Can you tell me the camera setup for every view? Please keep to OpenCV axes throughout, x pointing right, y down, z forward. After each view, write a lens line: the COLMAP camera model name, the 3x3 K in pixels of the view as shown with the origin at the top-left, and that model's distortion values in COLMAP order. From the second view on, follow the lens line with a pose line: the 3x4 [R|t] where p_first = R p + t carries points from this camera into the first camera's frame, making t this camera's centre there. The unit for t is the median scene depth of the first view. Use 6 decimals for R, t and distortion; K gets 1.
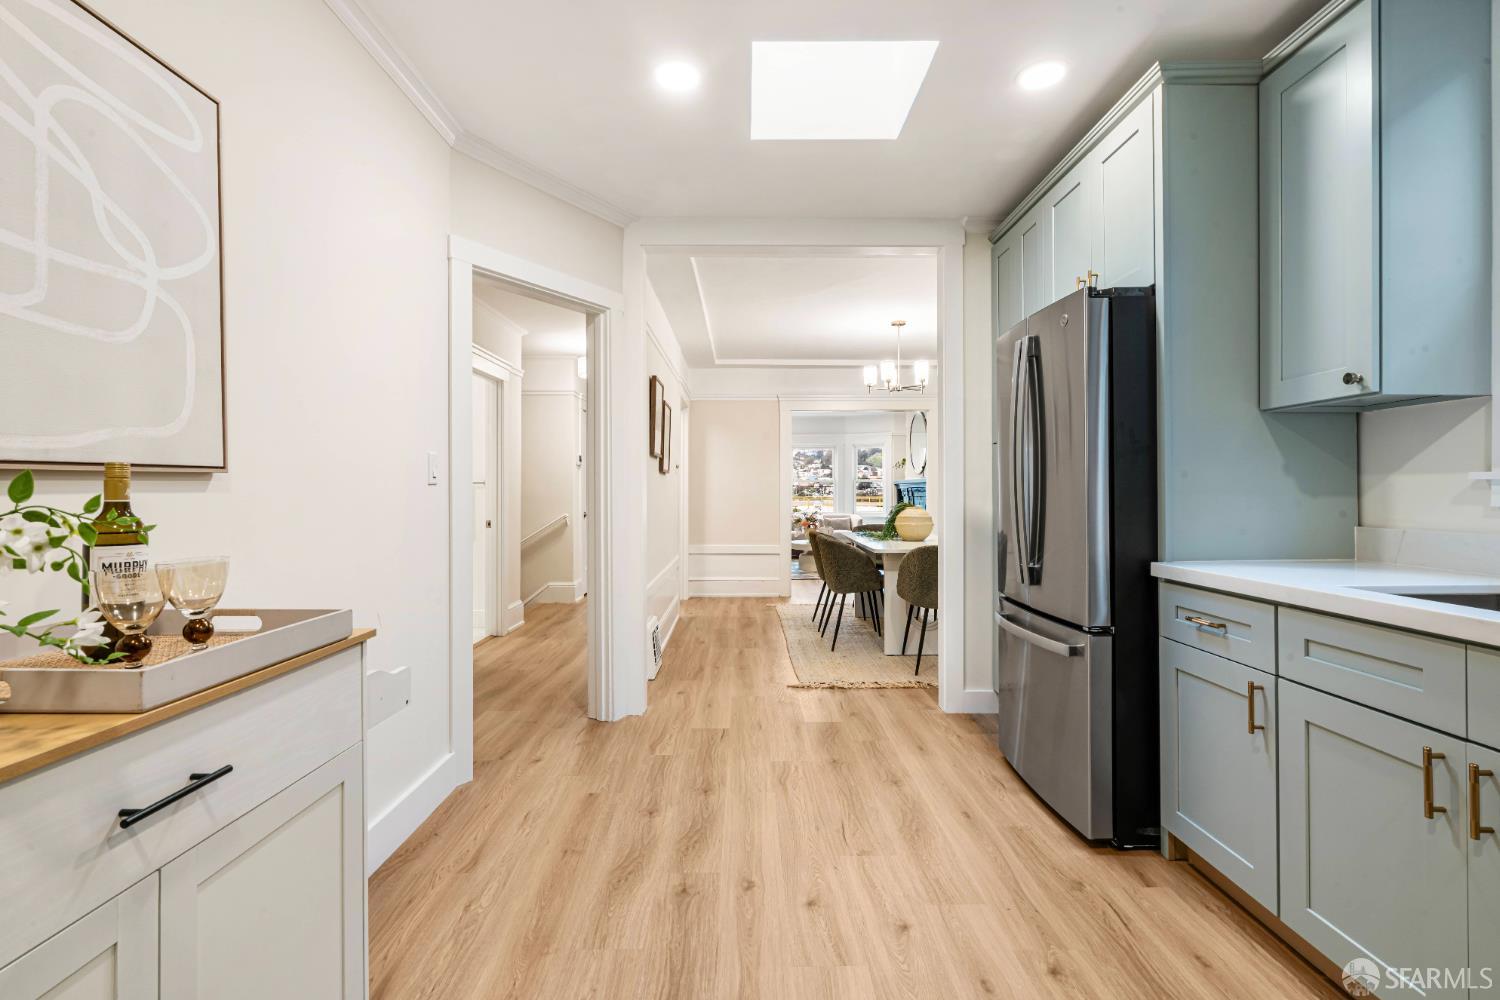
lens RADIAL K [[685.3, 0, 744.6], [0, 685.3, 490.6], [0, 0, 1]] dist [-0.001560, 0.000827]
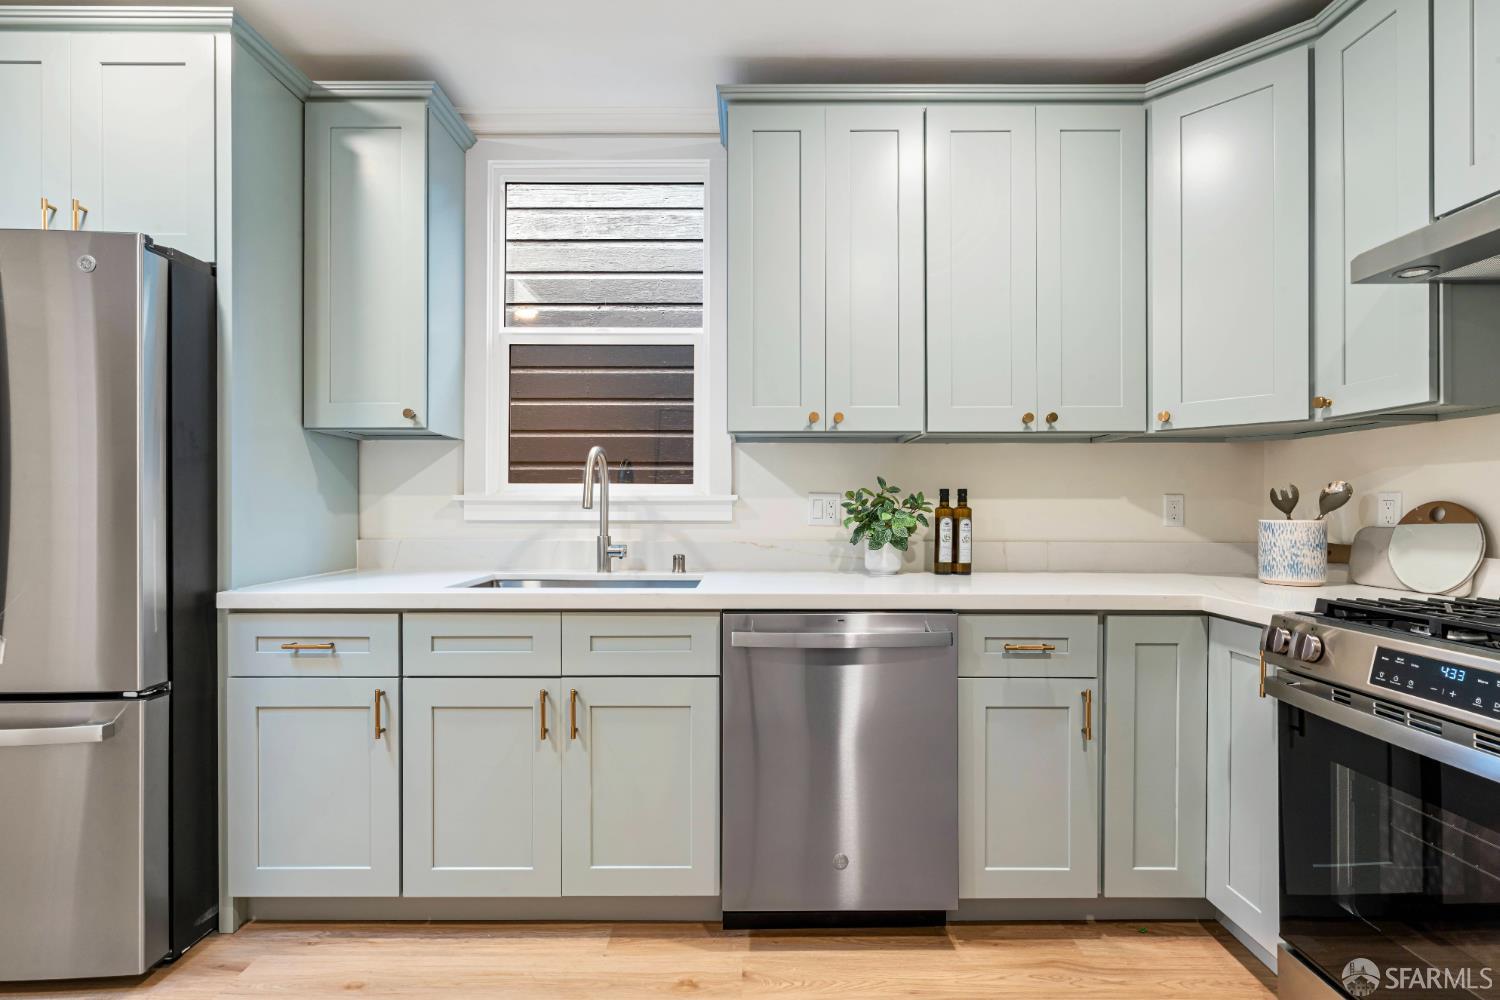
lens RADIAL K [[685.3, 0, 750.9], [0, 685.3, 507.5], [0, 0, 1]] dist [-0.001560, 0.000827]
pose [[-0.009865, 0.002637, 0.999948, -0.335000], [-0.003810, 0.999989, -0.002674, -0.000409], [-0.999944, -0.003836, -0.009855, 0.459303]]
